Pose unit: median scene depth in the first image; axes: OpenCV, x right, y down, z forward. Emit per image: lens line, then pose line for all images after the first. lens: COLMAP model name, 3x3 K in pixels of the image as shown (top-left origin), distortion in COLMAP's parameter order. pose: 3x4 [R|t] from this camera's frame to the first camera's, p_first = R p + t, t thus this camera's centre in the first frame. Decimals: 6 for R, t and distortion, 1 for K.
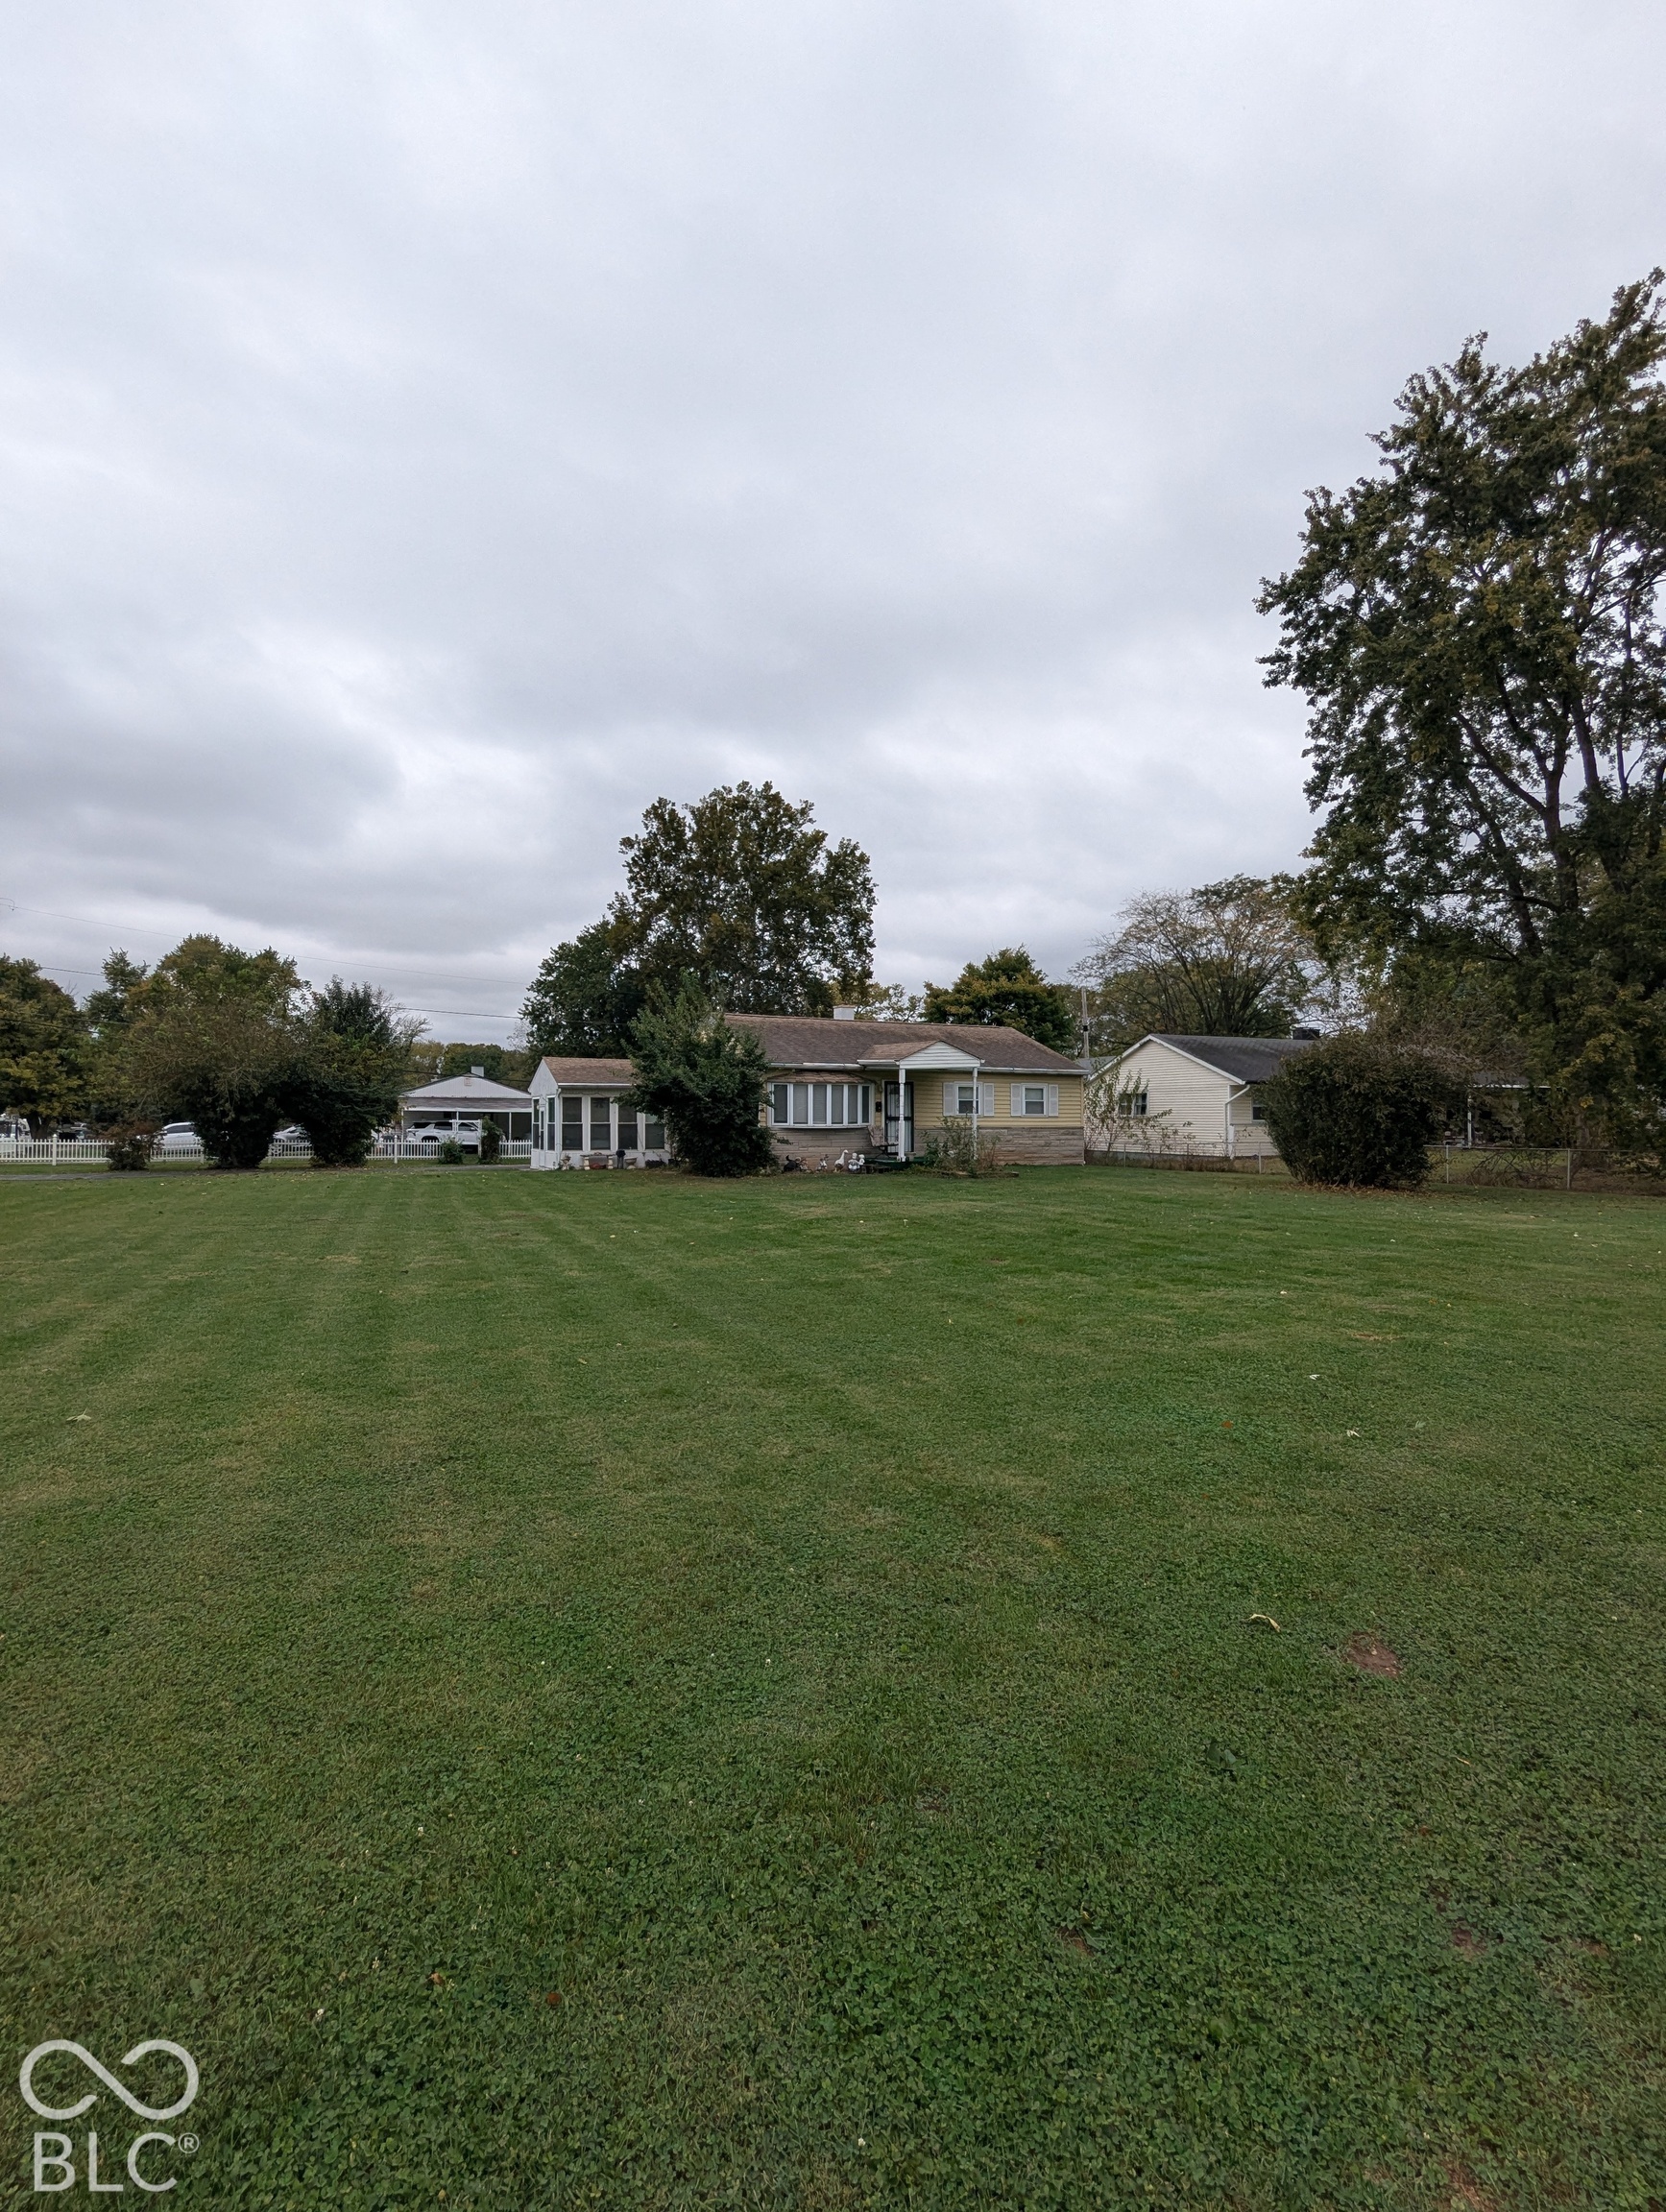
lens RADIAL K [[1039.9, 0, 831.1], [0, 1039.9, 1118.2], [0, 0, 1]] dist [-0.001370, 0.000193]
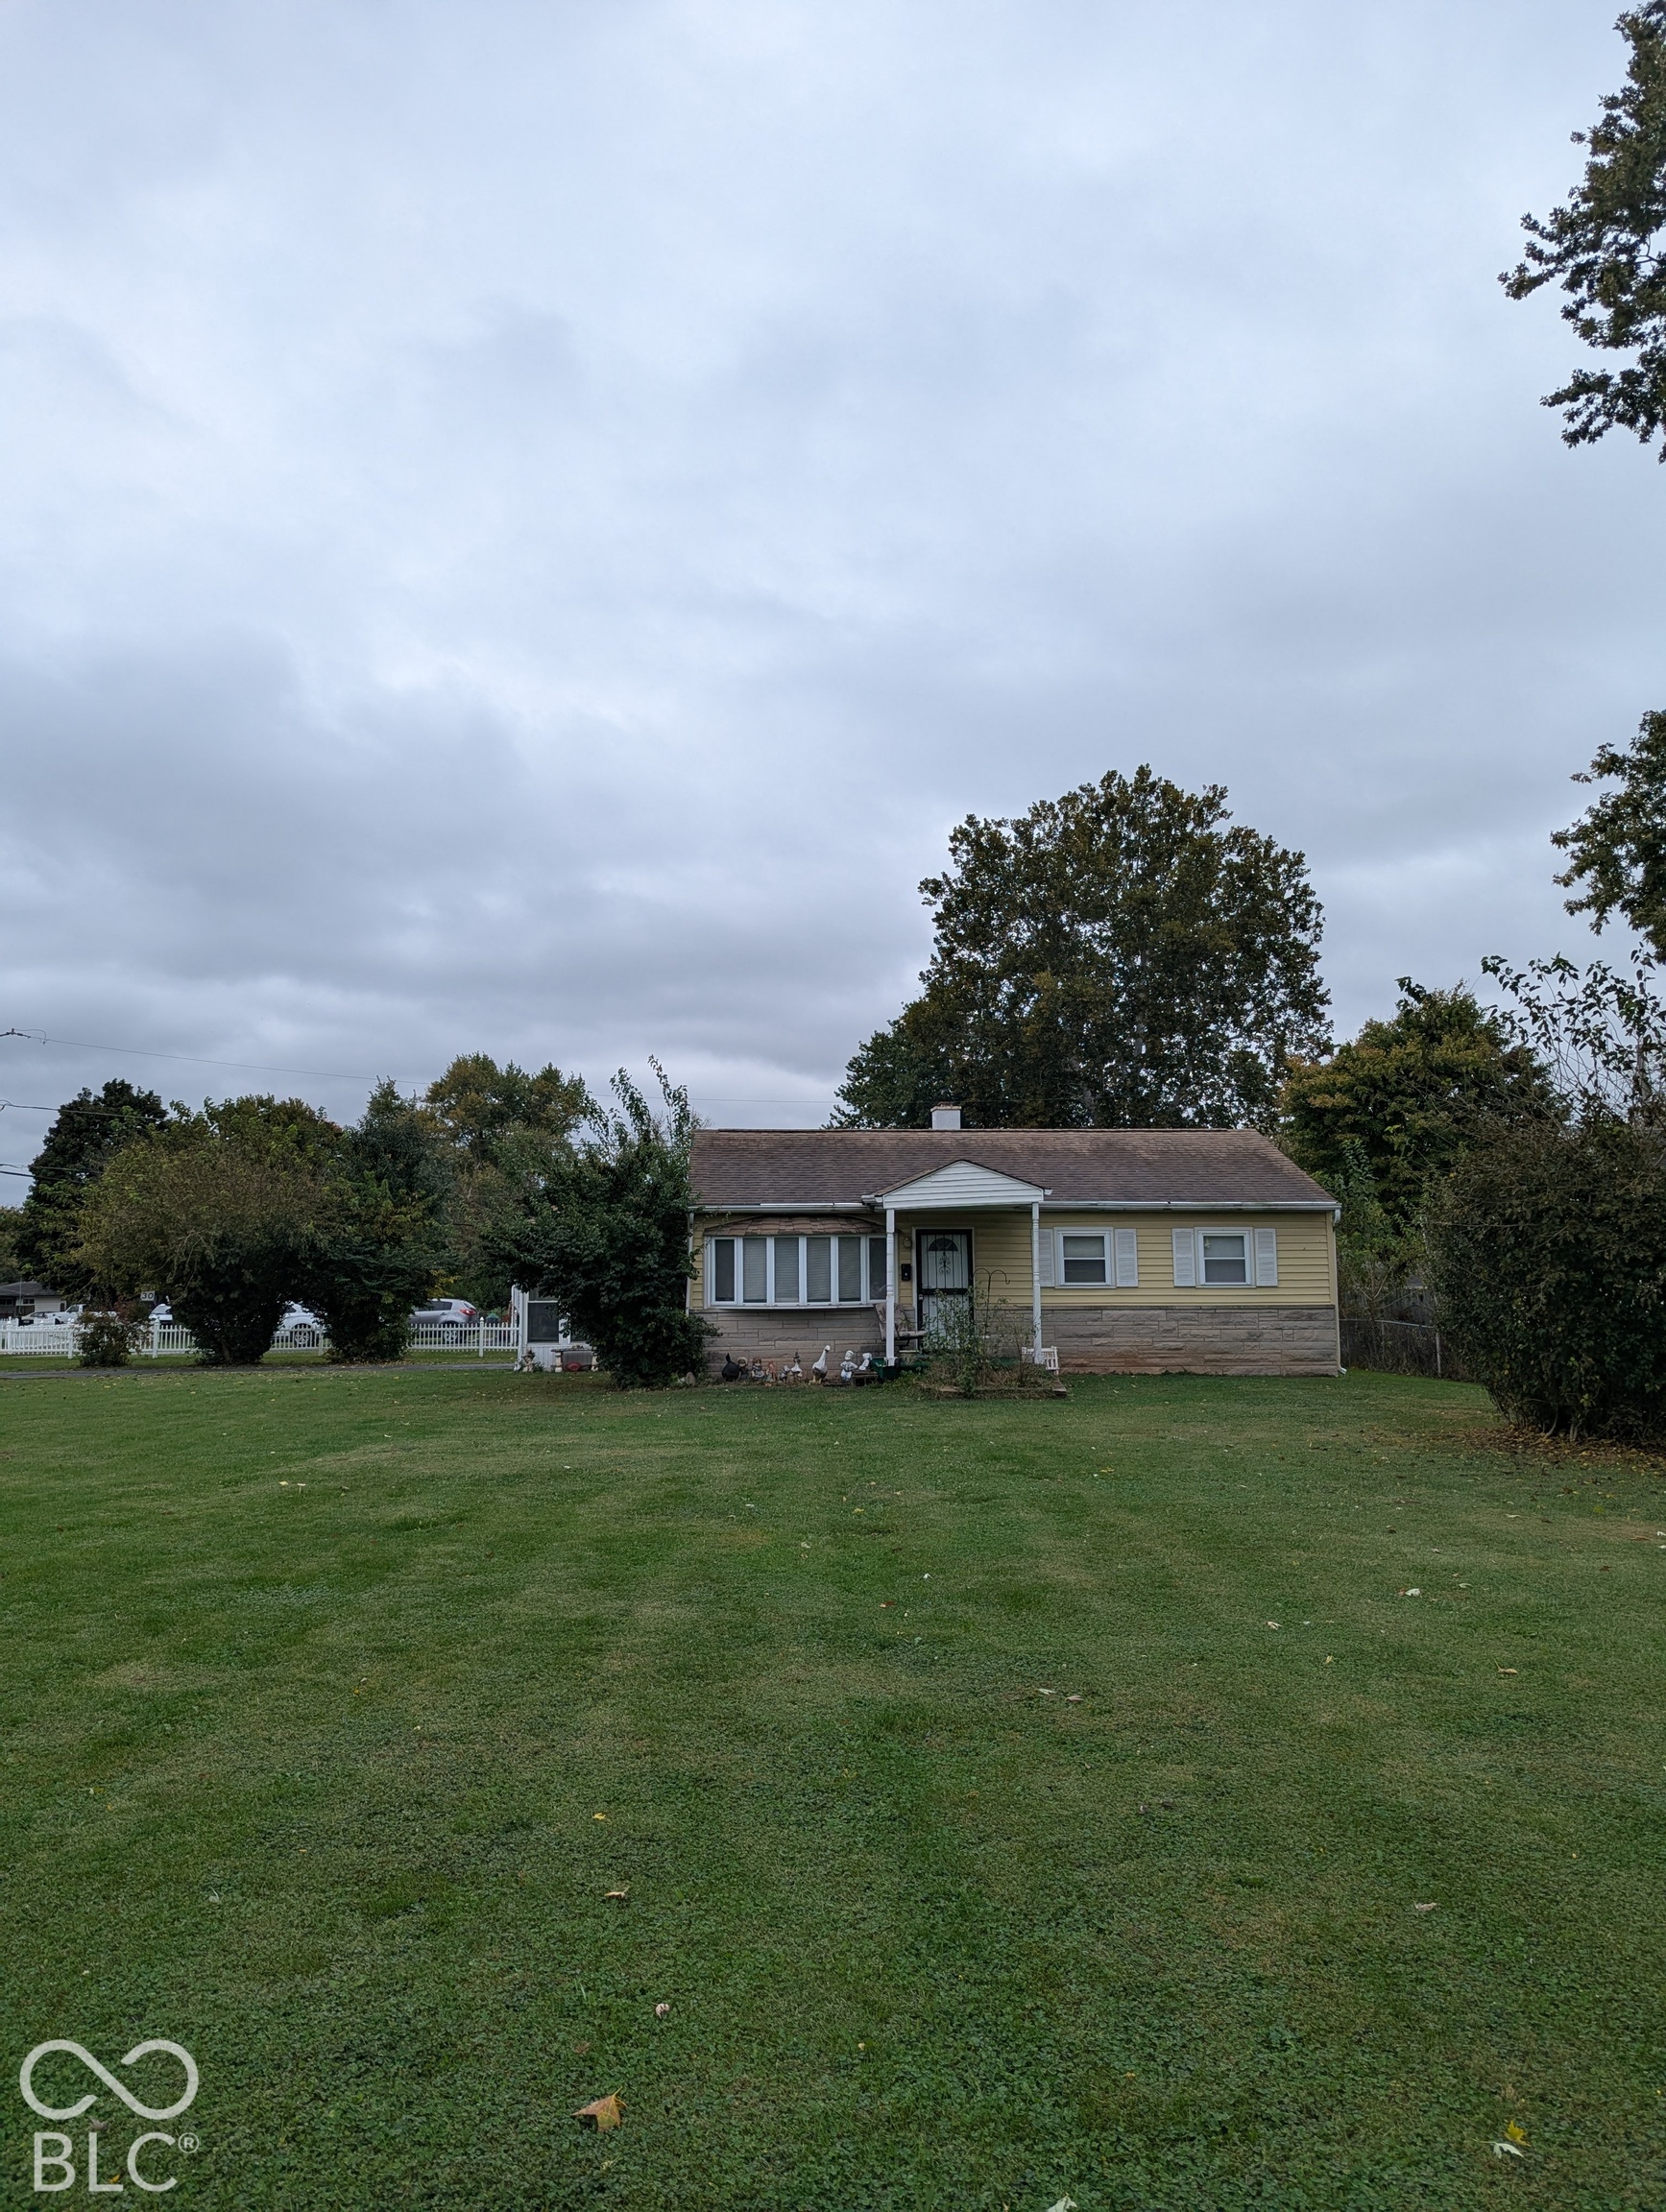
lens RADIAL K [[1560.7, 0, 833.0], [0, 1560.7, 1096.6], [0, 0, 1]] dist [0.048322, 0.000002]
pose [[0.918418, -0.054917, -0.391780, 0.365401], [0.007396, 0.992529, -0.121789, -0.002339], [0.395541, 0.108955, 0.911963, 0.148795]]
